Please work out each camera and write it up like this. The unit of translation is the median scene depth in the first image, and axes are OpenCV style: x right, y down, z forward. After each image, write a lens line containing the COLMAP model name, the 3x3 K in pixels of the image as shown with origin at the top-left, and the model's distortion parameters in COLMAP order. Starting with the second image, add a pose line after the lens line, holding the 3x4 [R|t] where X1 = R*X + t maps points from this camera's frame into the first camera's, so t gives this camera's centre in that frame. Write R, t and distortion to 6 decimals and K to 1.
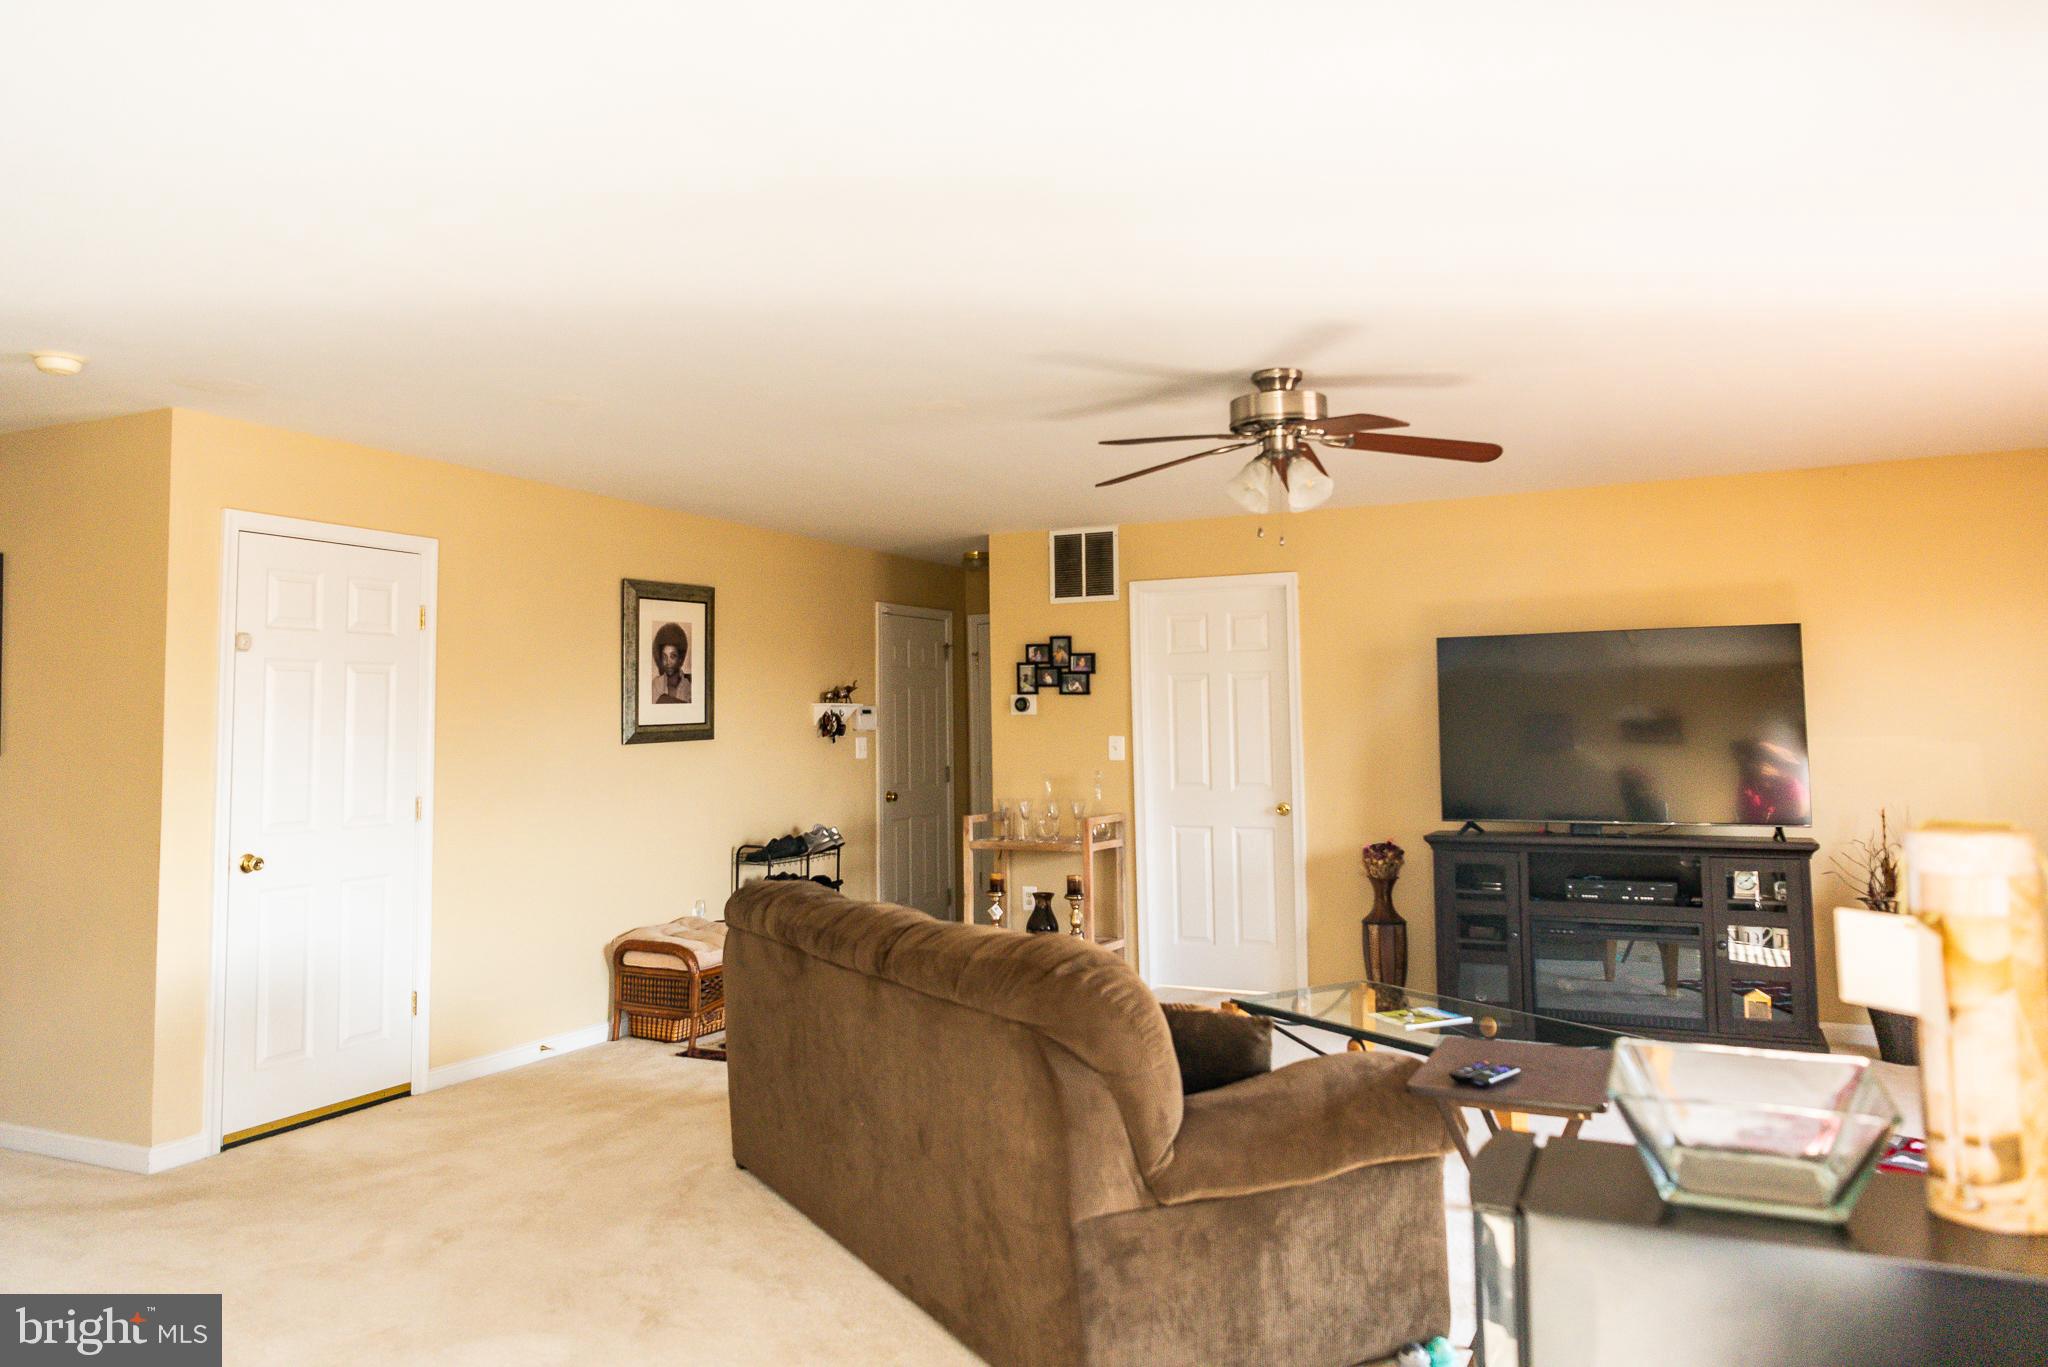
lens RADIAL K [[1402.3, 0, 1009.4], [0, 1402.3, 628.5], [0, 0, 1]] dist [0.006948, -0.003602]
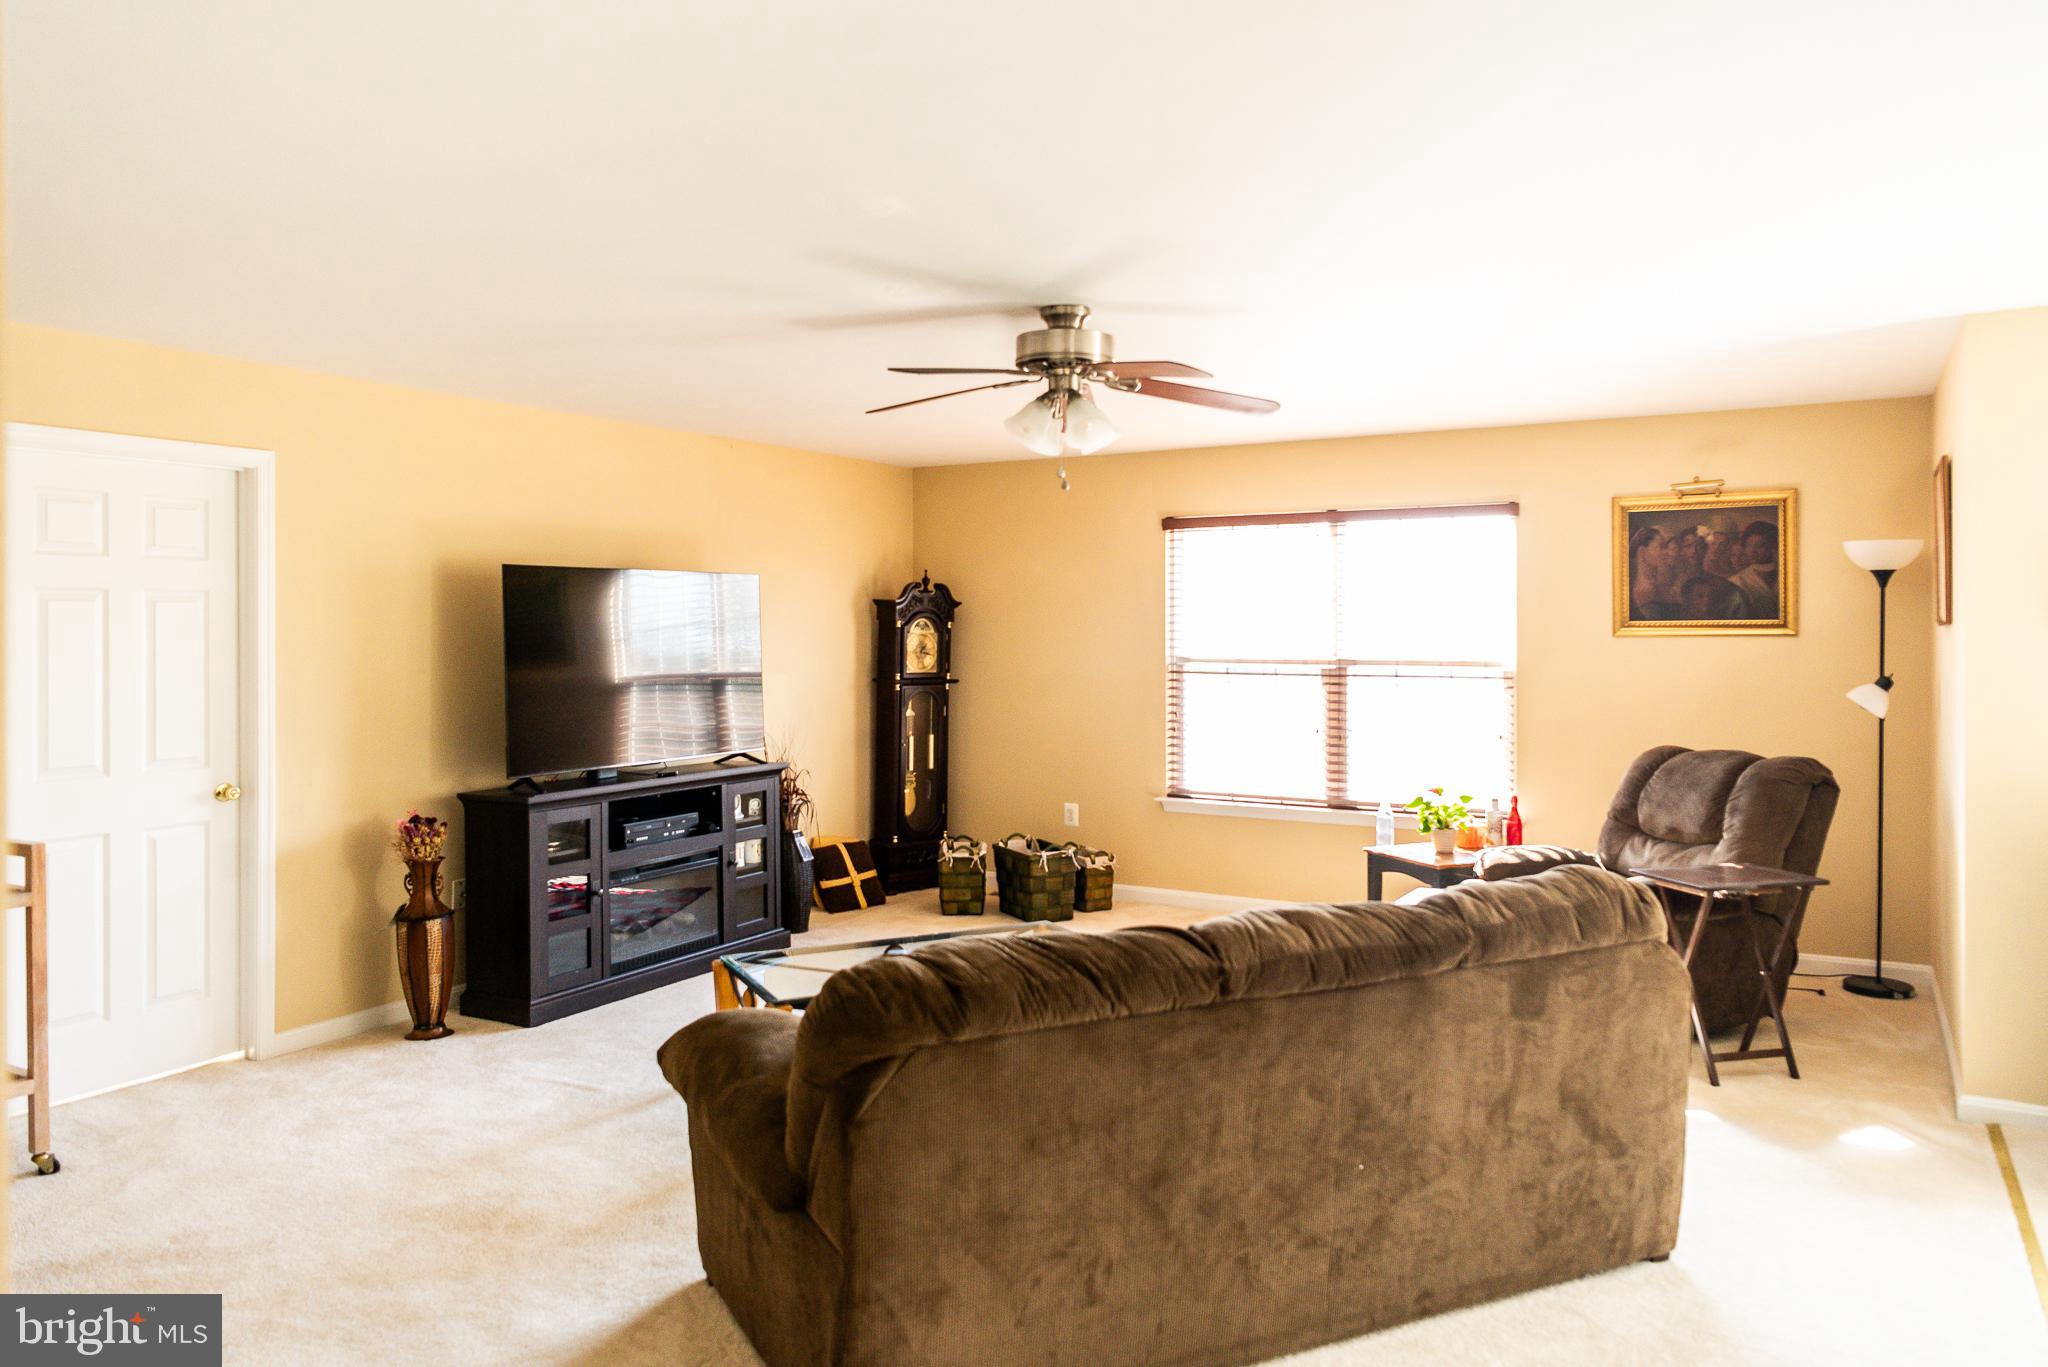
lens RADIAL K [[1402.3, 0, 1009.4], [0, 1402.3, 628.5], [0, 0, 1]] dist [0.006948, -0.003602]
pose [[0.085660, 0.010696, 0.996267, -0.477642], [-0.065068, 0.997868, -0.005119, 0.027542], [-0.994197, -0.064386, 0.086173, 0.581223]]
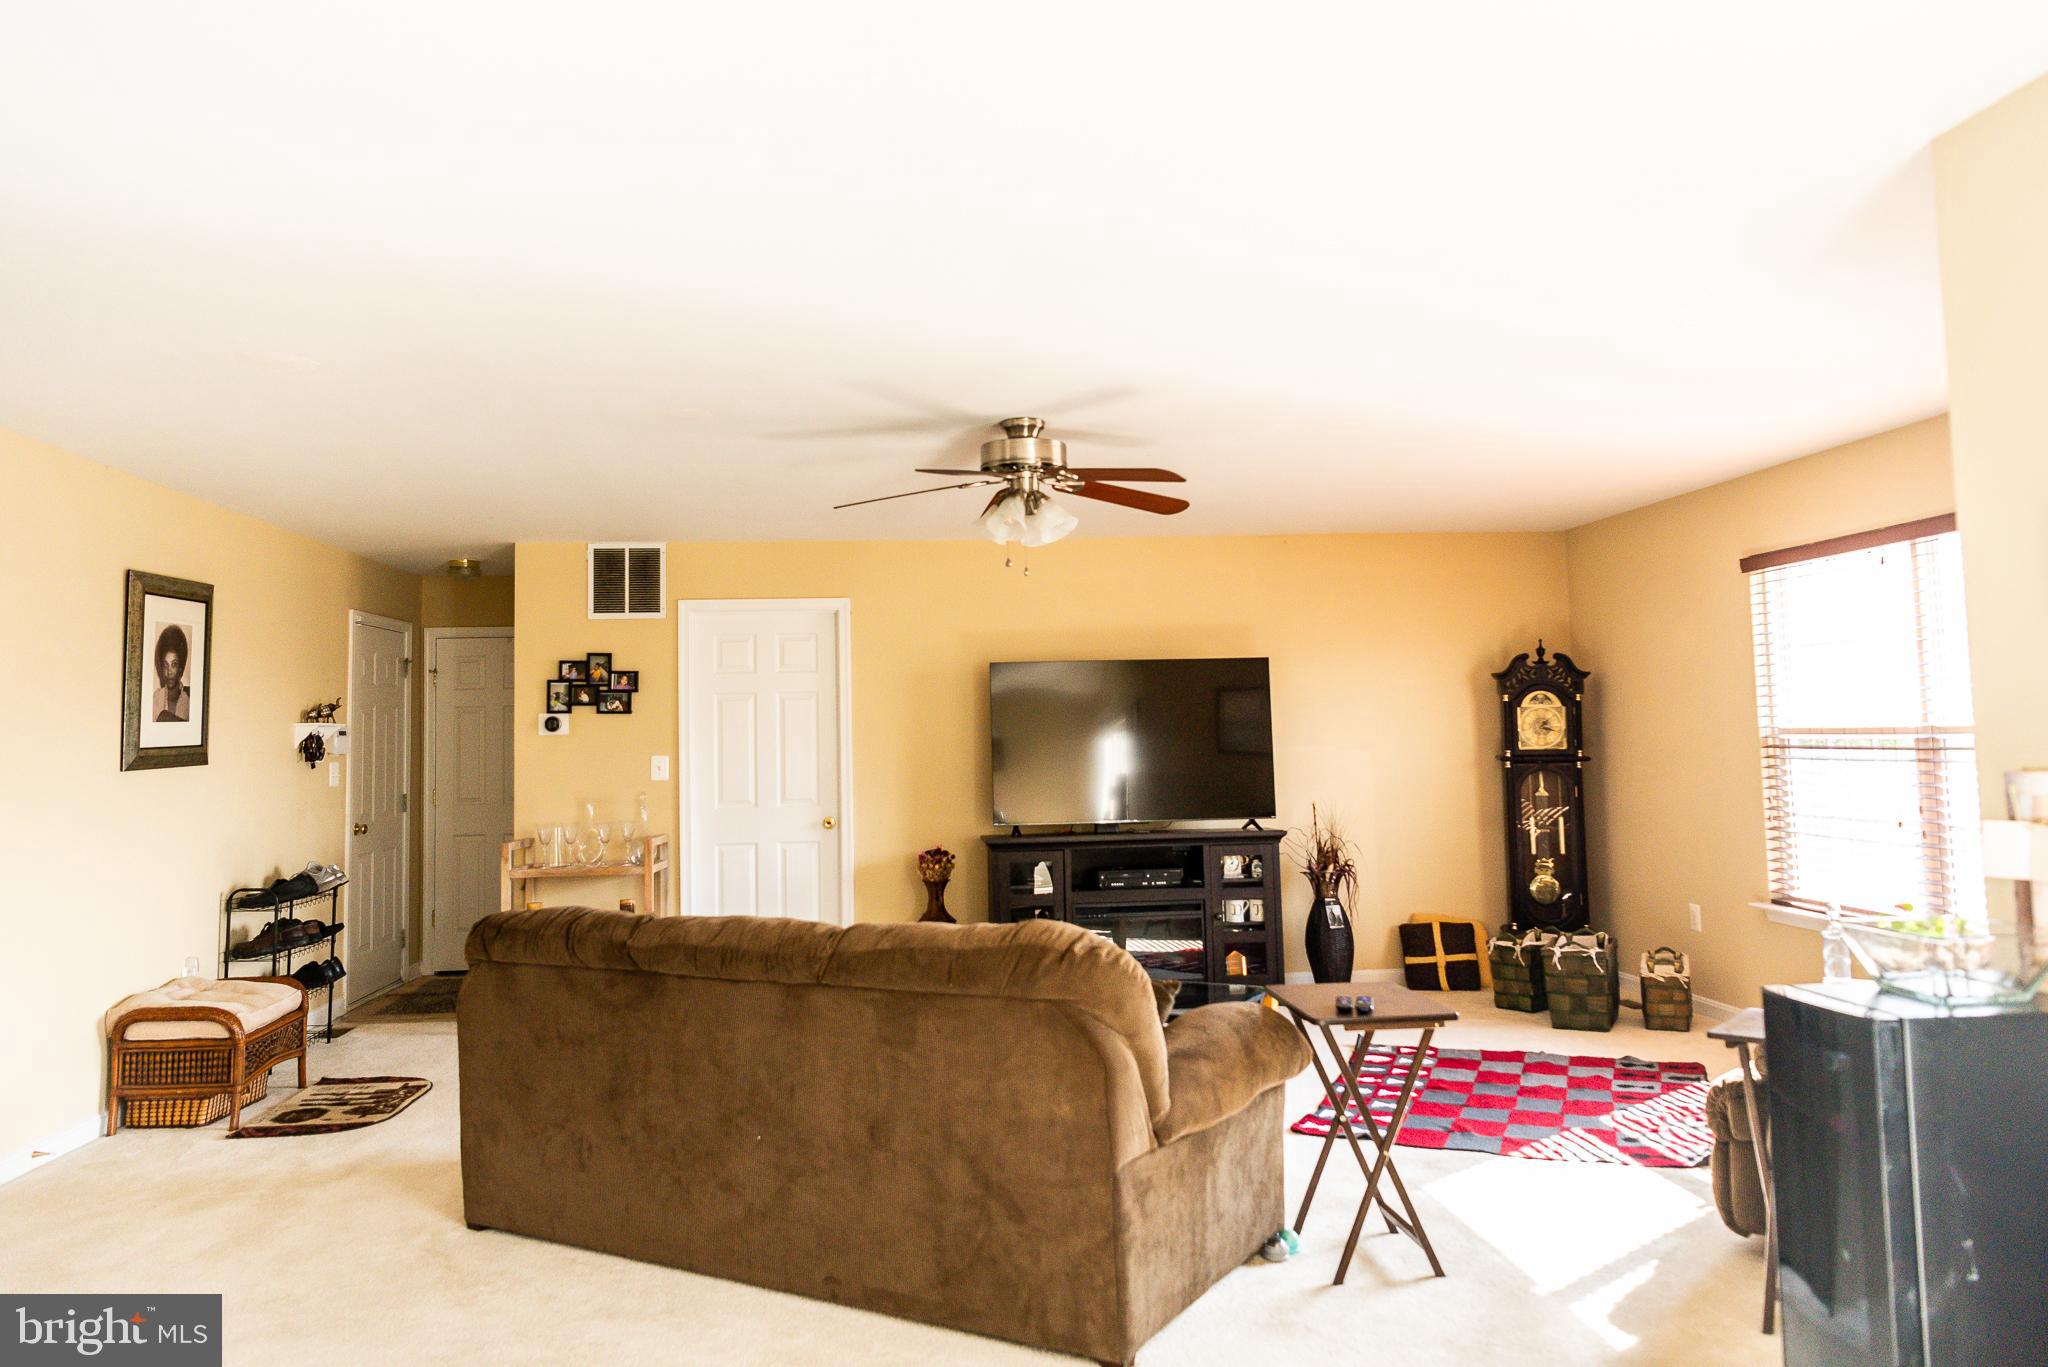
lens RADIAL K [[1402.3, 0, 1009.4], [0, 1402.3, 628.5], [0, 0, 1]] dist [0.006948, -0.003602]
pose [[0.860050, 0.034246, 0.509059, -0.236116], [-0.024132, 0.999359, -0.026459, 0.008099], [-0.509638, 0.010471, 0.860325, 0.027095]]
